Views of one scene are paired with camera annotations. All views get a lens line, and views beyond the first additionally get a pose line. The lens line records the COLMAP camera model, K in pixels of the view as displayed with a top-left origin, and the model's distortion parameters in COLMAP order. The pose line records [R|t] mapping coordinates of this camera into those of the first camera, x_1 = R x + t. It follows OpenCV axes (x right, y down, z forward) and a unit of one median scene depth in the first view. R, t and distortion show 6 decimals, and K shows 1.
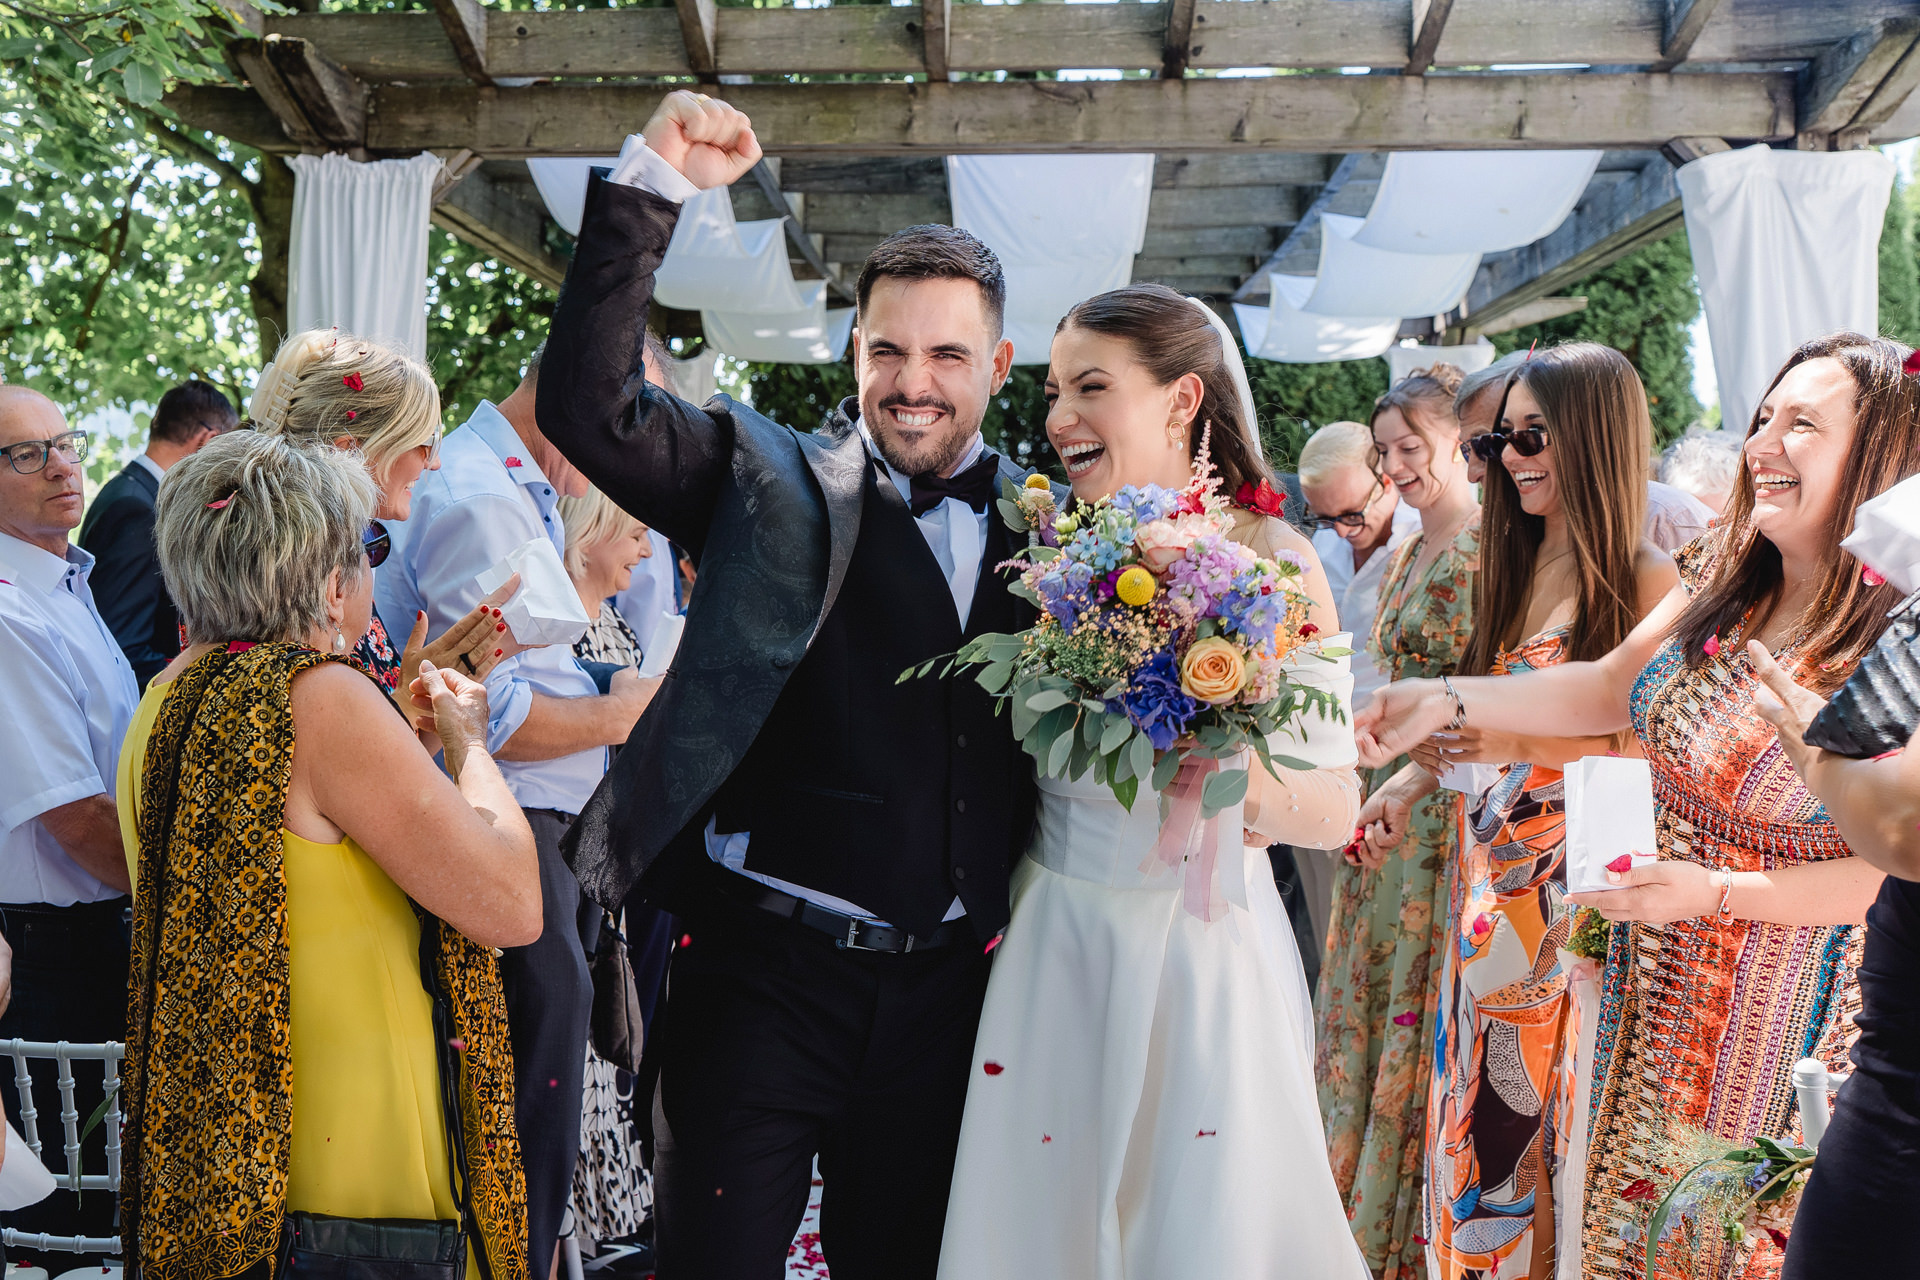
lens RADIAL K [[2056.0, 0, 813.0], [0, 2056.0, 742.8], [0, 0, 1]] dist [-0.015569, 0.000000]
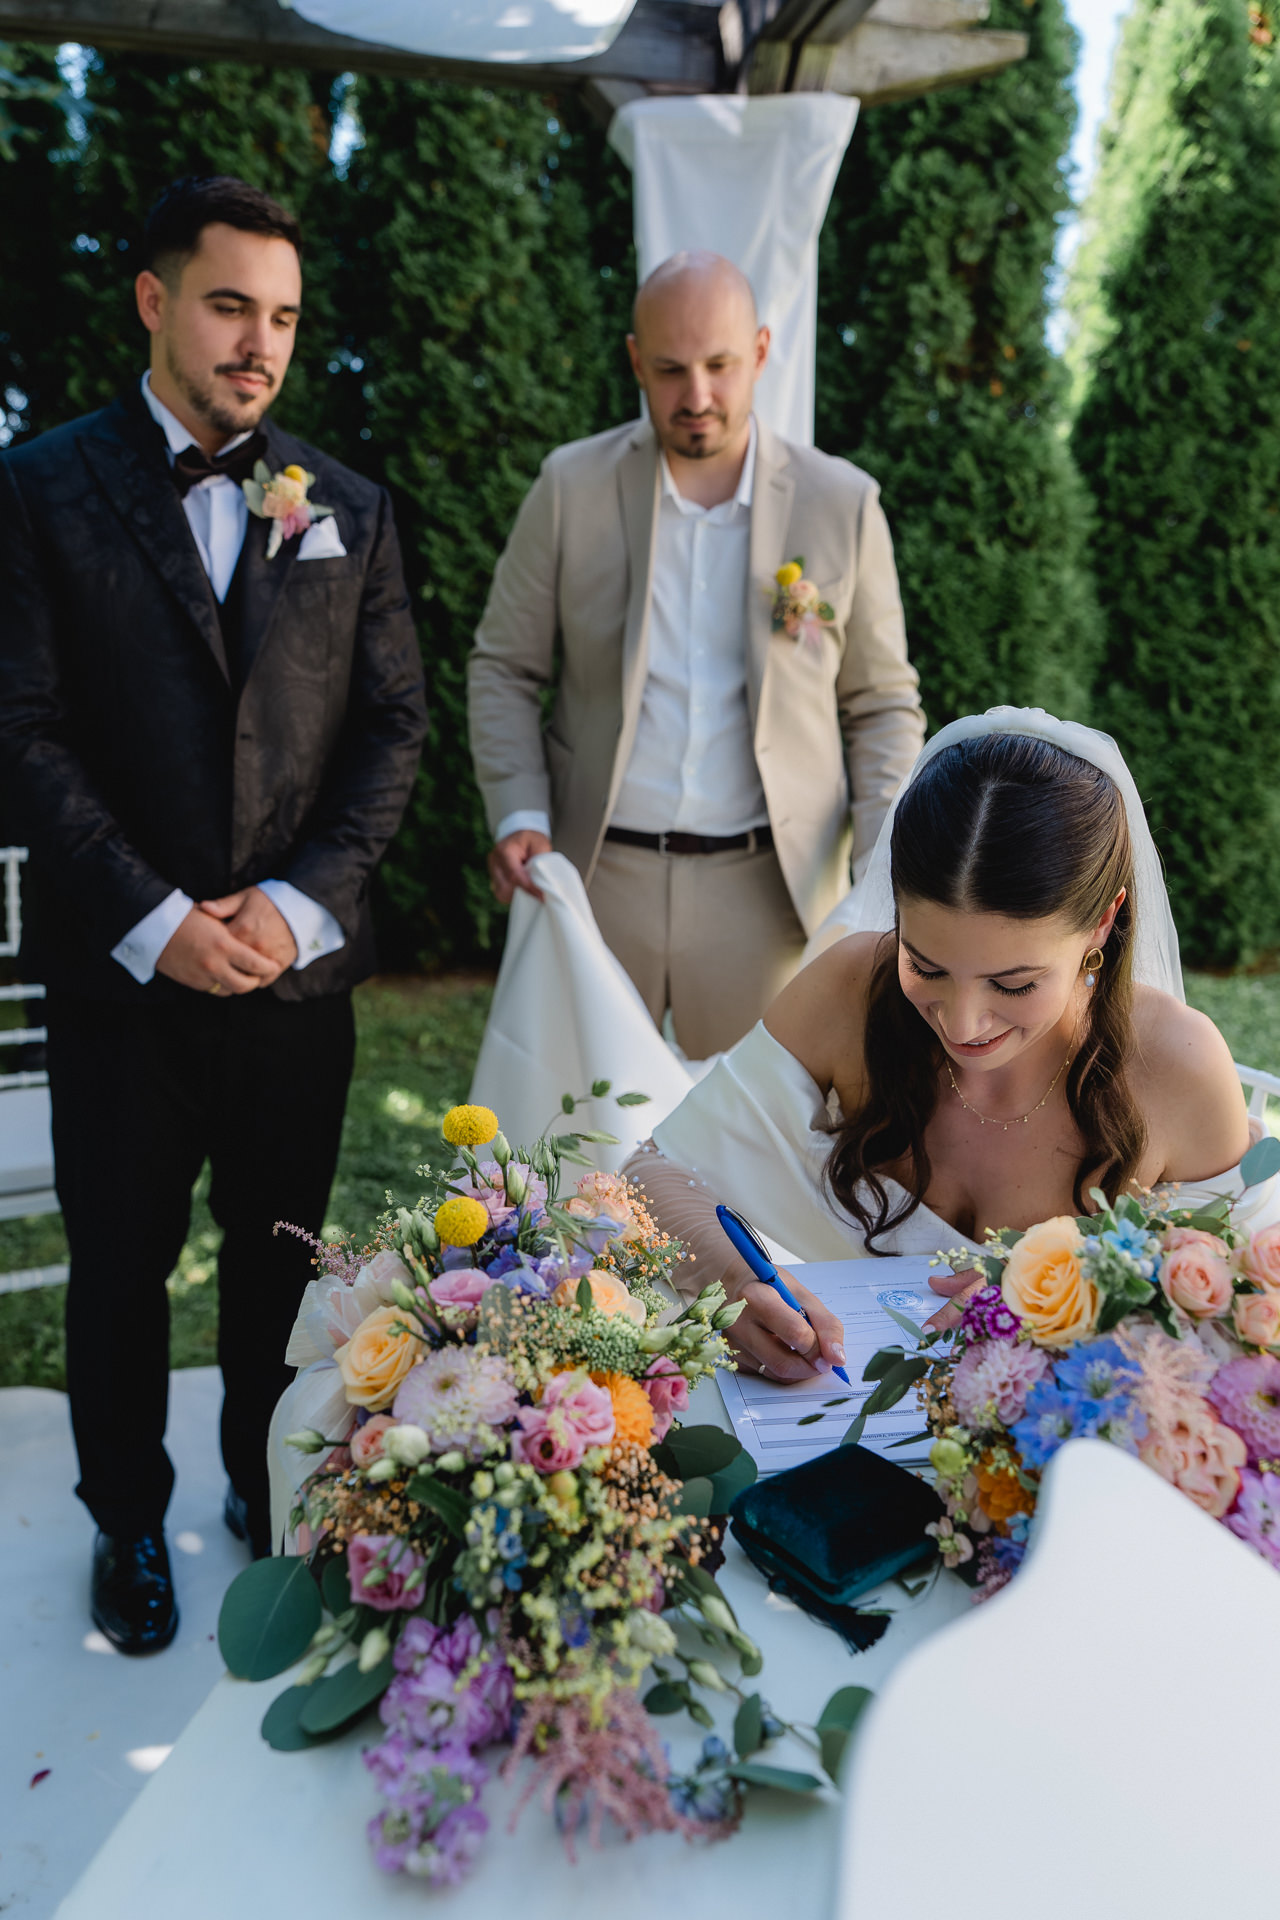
lens RADIAL K [[1586.2, 0, 640.7], [0, 1586.2, 959.0], [0, 0, 1]] dist [0.032812, -0.063596]
pose [[0.952628, -0.048889, 0.300182, 0.254423], [0.011434, 0.992055, 0.125285, -0.076631], [-0.303922, -0.115918, 0.945619, 0.970651]]
